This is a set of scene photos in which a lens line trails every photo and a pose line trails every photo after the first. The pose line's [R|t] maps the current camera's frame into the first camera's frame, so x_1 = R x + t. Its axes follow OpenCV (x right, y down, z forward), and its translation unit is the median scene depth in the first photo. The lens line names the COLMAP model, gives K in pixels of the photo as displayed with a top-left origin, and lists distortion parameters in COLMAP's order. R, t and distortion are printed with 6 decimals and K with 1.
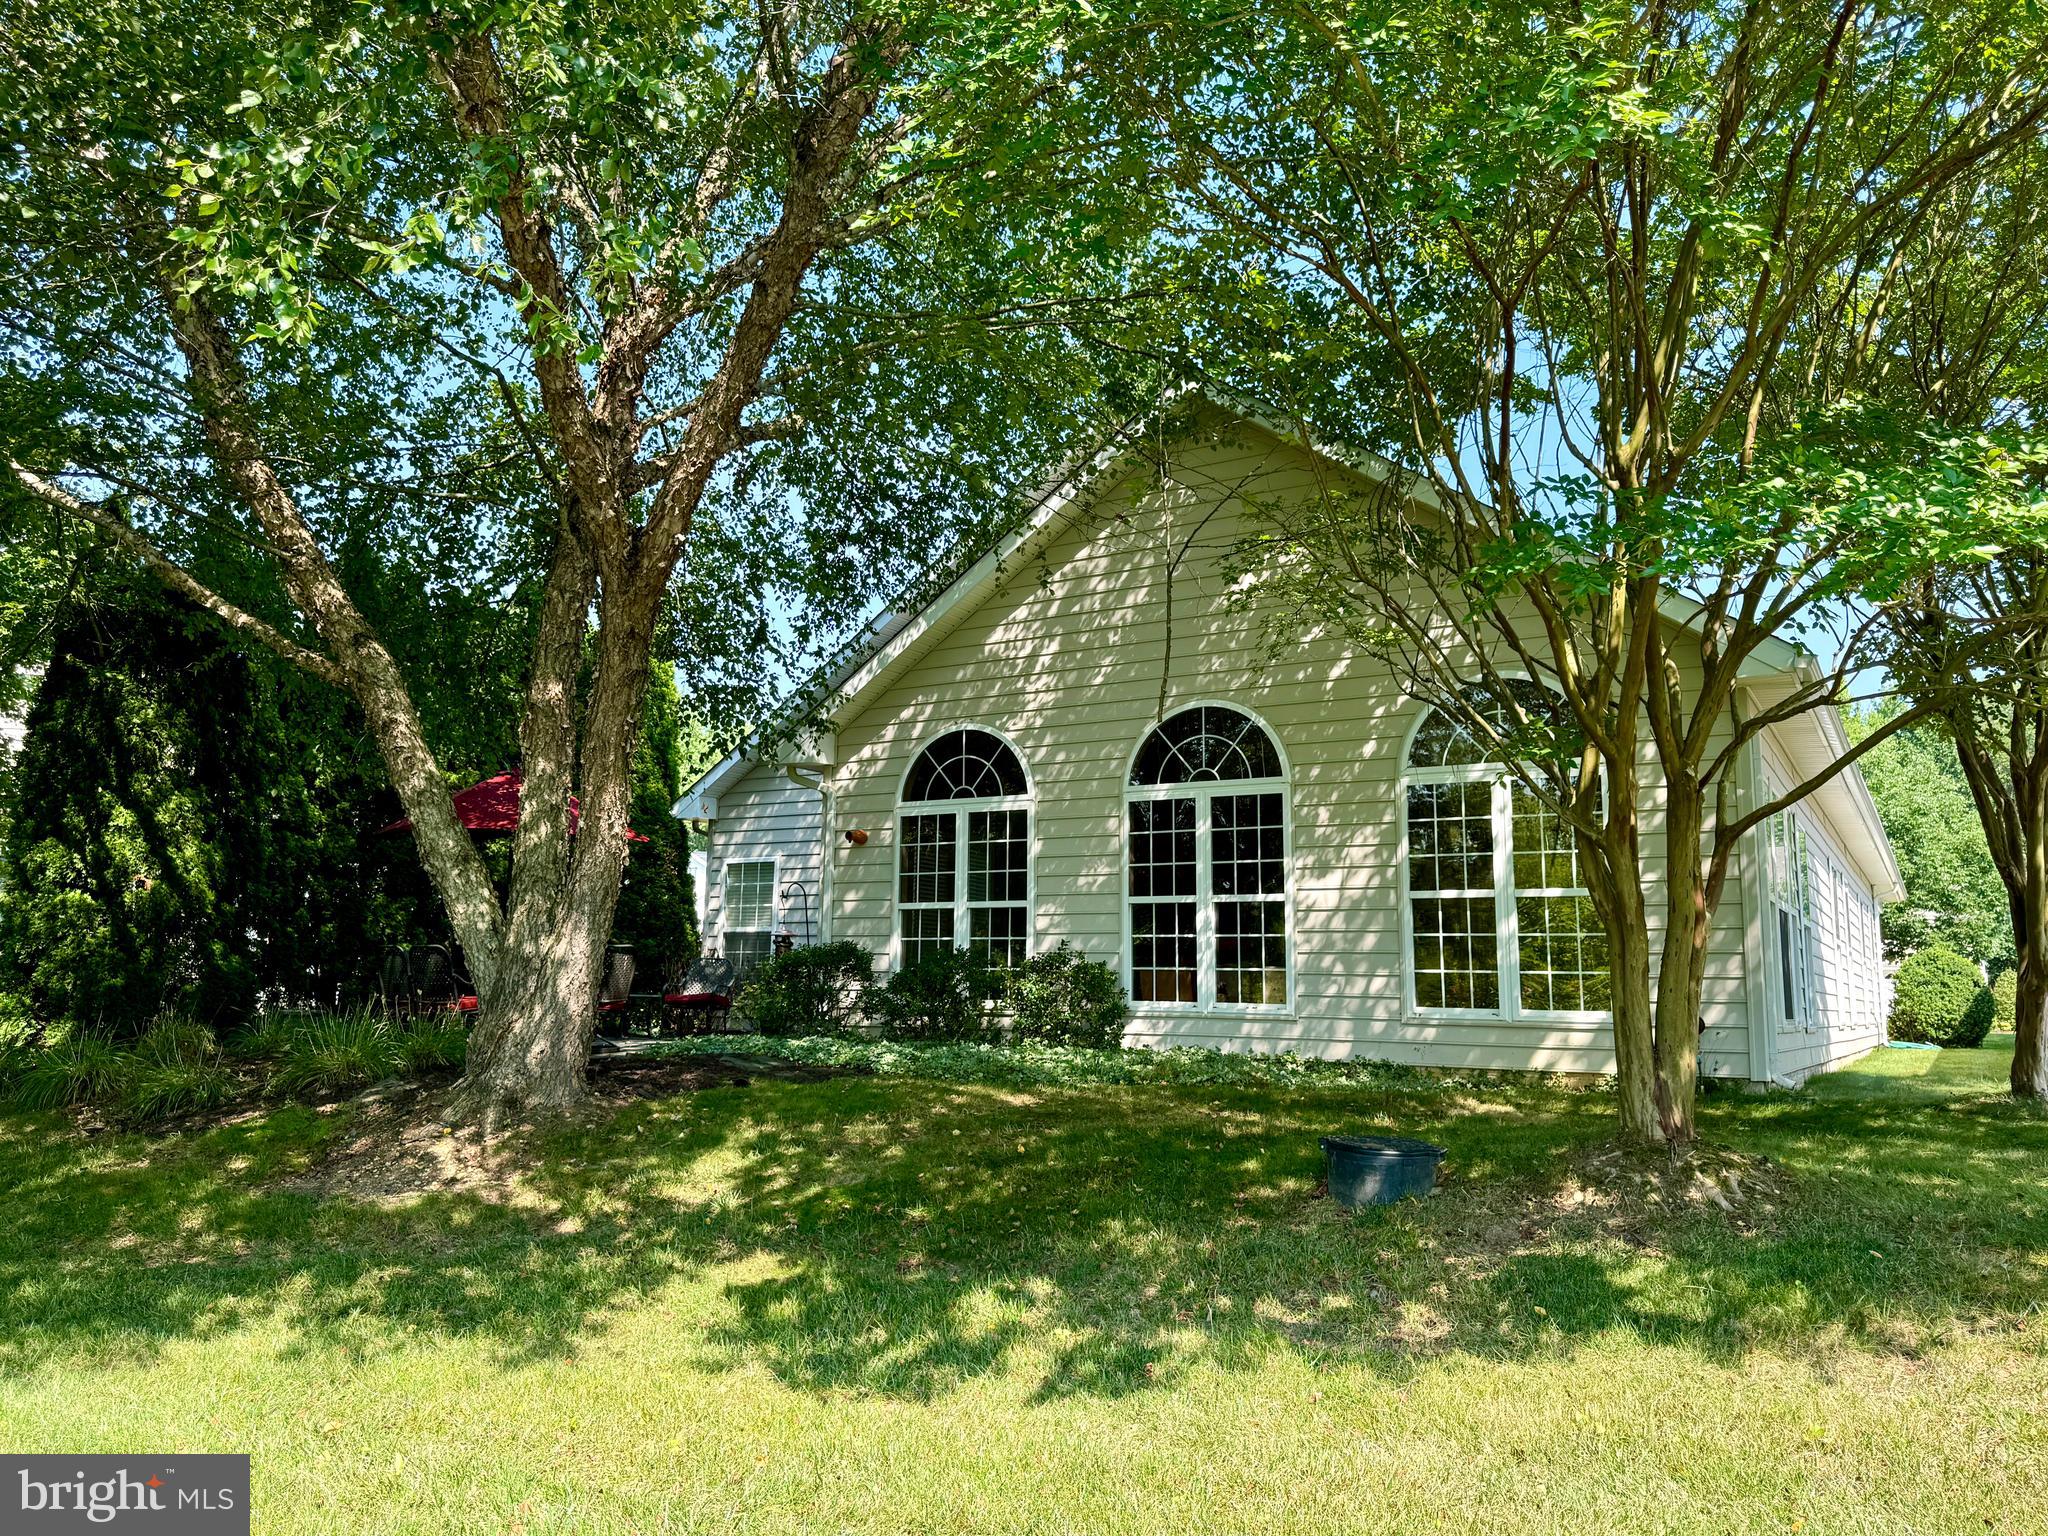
lens RADIAL K [[1489.8, 0, 1024.9], [0, 1489.8, 767.3], [0, 0, 1]] dist [0.005362, -0.000172]
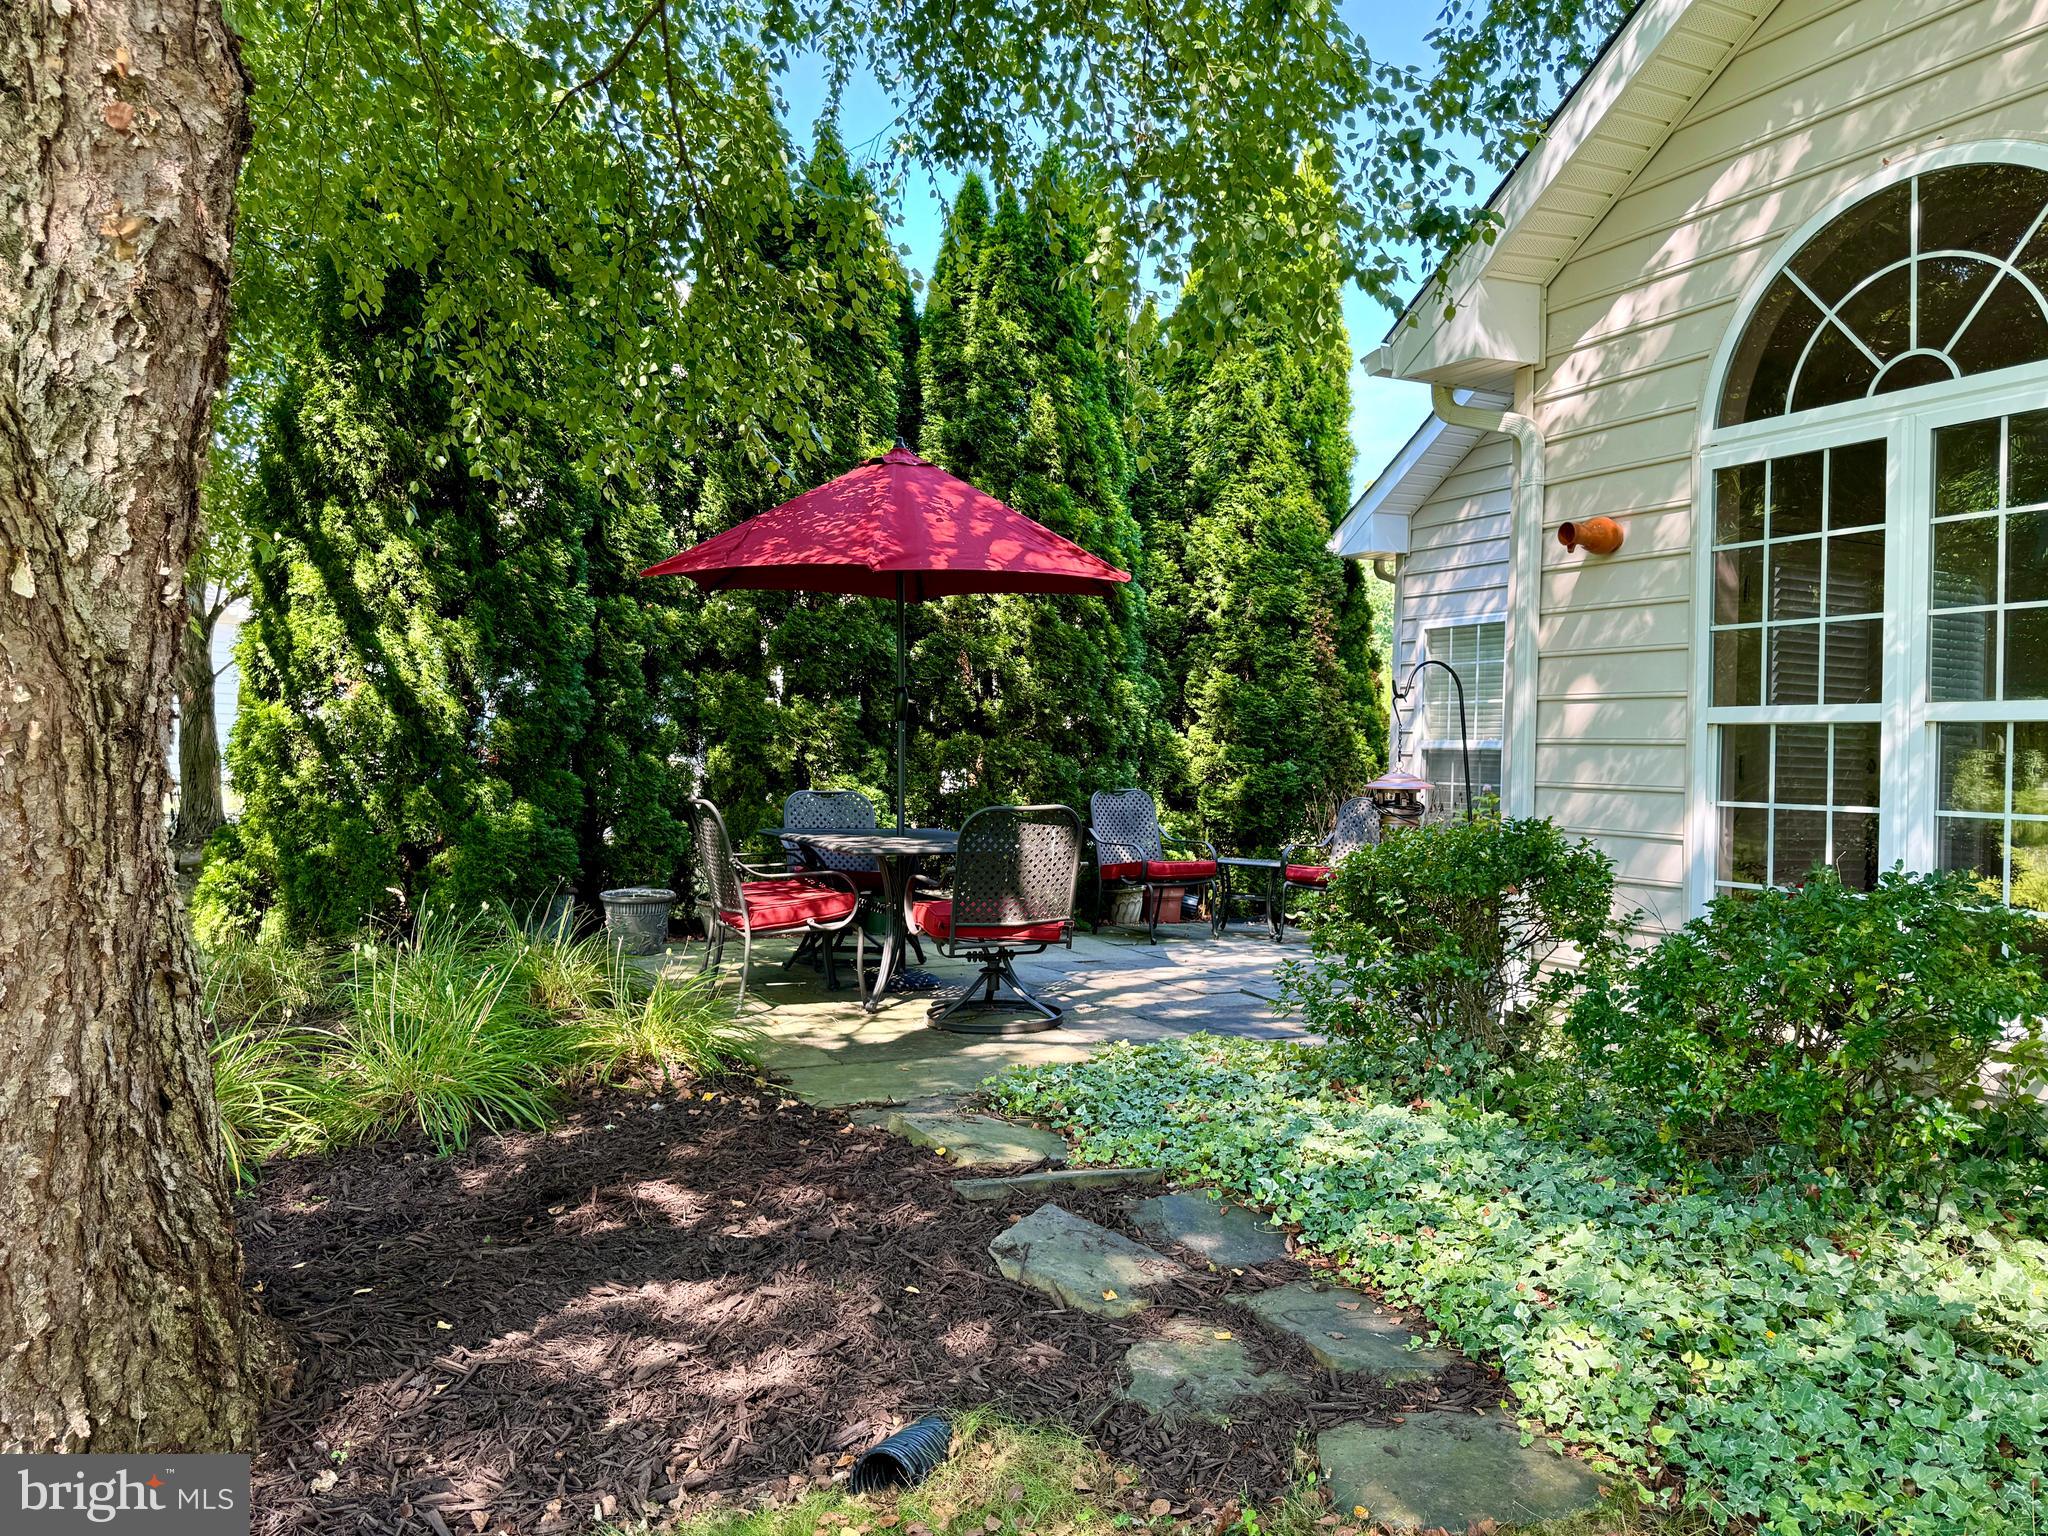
lens RADIAL K [[1489.8, 0, 1059.3], [0, 1489.8, 740.0], [0, 0, 1]] dist [0.005362, -0.000172]
pose [[0.852750, 0.001888, -0.522316, -0.029371], [0.065615, 0.991684, 0.110710, 0.047696], [0.518182, -0.128680, 0.845535, 0.603167]]
